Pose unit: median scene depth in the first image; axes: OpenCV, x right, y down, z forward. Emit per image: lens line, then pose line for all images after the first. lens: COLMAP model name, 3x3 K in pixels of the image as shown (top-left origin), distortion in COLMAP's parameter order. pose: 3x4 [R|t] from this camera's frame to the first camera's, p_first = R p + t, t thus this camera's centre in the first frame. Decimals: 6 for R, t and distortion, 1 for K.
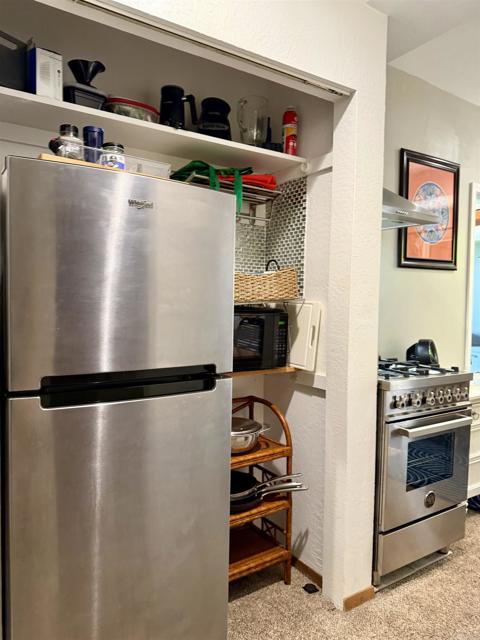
lens RADIAL K [[440.6, 0, 239.9], [0, 440.6, 322.7], [0, 0, 1]] dist [0.059545, -0.088613]
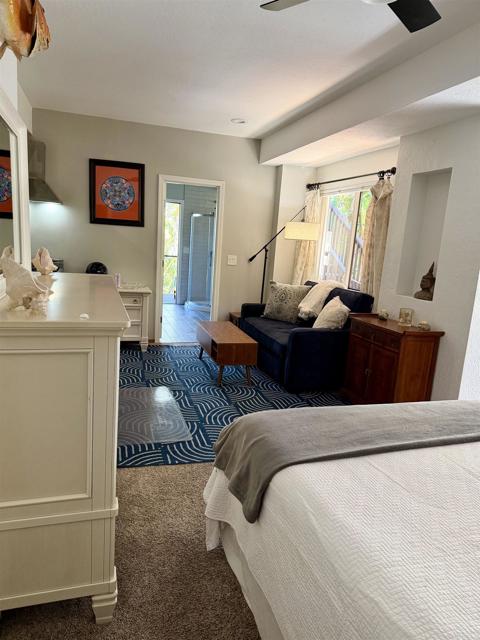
lens RADIAL K [[449.6, 0, 240.6], [0, 449.6, 323.1], [0, 0, 1]] dist [0.059921, -0.100420]
pose [[0.963165, 0.099899, -0.249668, 2.082584], [-0.068927, 0.989132, 0.129871, 0.002048], [0.259929, -0.107879, 0.959583, -1.008327]]
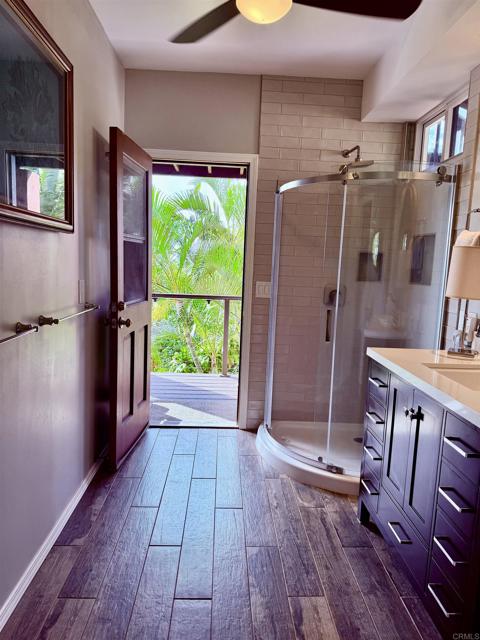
lens RADIAL K [[449.4, 0, 234.3], [0, 449.4, 319.4], [0, 0, 1]] dist [0.062403, -0.095230]
pose [[0.859096, 0.088091, -0.504176, 1.118085], [-0.057643, 0.995463, 0.075707, -0.100924], [0.508558, -0.035978, 0.860276, 1.773037]]
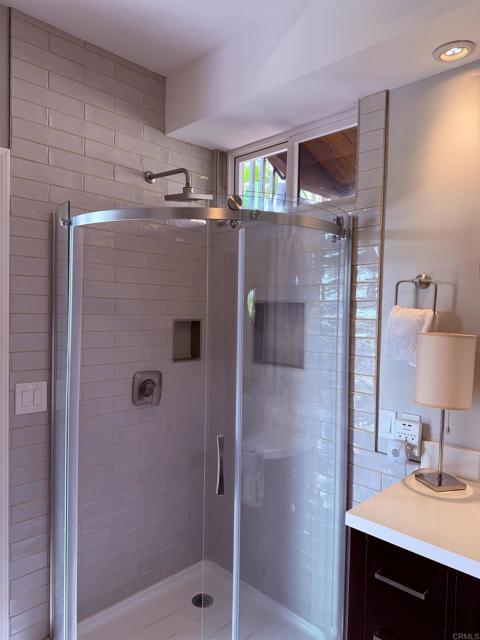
lens RADIAL K [[449.6, 0, 240.6], [0, 449.6, 323.1], [0, 0, 1]] dist [0.059921, -0.100420]
pose [[0.974714, 0.000794, 0.223454, 0.560719], [0.002592, 0.999886, -0.014859, -0.225810], [-0.223440, 0.015062, 0.974601, 2.295763]]
